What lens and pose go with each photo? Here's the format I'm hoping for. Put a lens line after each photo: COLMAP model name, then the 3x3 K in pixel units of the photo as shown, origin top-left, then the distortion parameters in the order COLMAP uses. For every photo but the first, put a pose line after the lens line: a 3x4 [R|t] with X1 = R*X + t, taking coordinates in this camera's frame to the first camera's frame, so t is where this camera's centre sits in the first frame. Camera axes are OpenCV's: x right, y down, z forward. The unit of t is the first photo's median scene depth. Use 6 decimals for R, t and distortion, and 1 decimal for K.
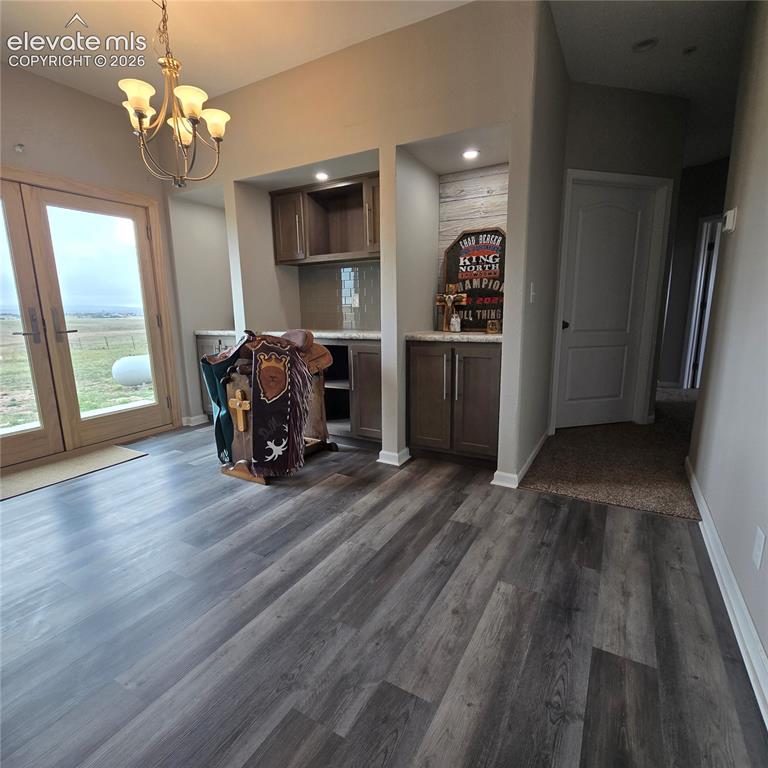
lens RADIAL K [[417.0, 0, 383.9], [0, 417.0, 388.1], [0, 0, 1]] dist [-0.001466, 0.000627]
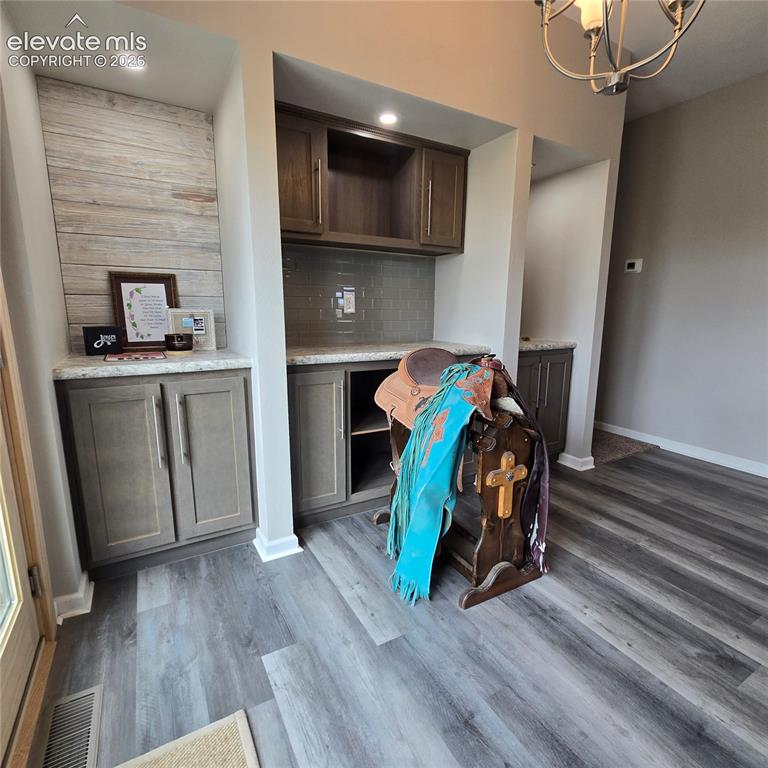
lens RADIAL K [[417.0, 0, 383.9], [0, 417.0, 388.1], [0, 0, 1]] dist [-0.001466, 0.000627]
pose [[0.504423, -0.142877, 0.851553, -1.043464], [0.140963, 0.986610, 0.082037, -0.182419], [-0.851872, 0.078656, 0.517809, 0.919441]]
